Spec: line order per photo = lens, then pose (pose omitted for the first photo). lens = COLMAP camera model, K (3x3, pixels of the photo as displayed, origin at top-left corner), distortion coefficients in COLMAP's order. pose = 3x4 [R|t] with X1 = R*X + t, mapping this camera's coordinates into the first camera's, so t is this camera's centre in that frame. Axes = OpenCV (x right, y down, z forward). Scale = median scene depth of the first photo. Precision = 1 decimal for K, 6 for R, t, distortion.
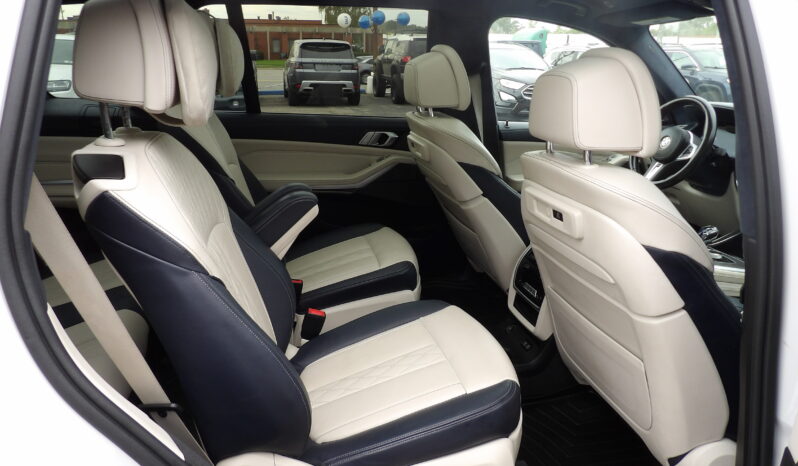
lens RADIAL K [[573.5, 0, 398.9], [0, 573.5, 235.1], [0, 0, 1]] dist [-0.037222, 0.046484]
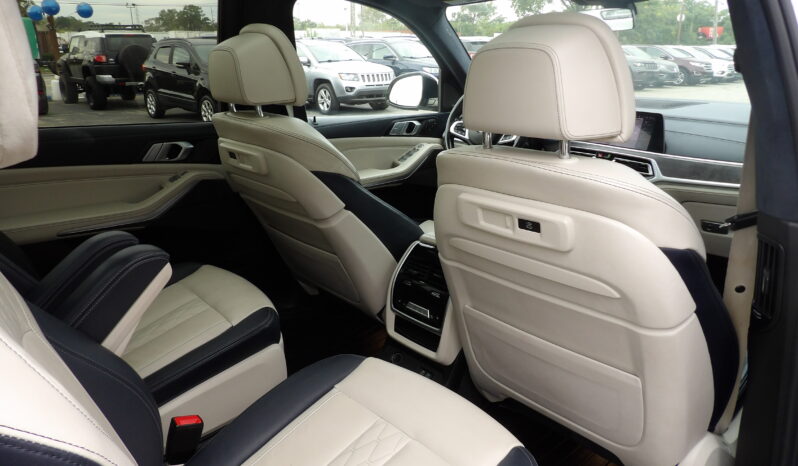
lens RADIAL K [[573.5, 0, 393.7], [0, 573.5, 229.9], [0, 0, 1]] dist [-0.037222, 0.046484]
pose [[0.883608, -0.158510, 0.440581, -0.150400], [0.159703, 0.986557, 0.034646, -0.054053], [-0.440150, 0.039749, 0.897044, 0.232056]]
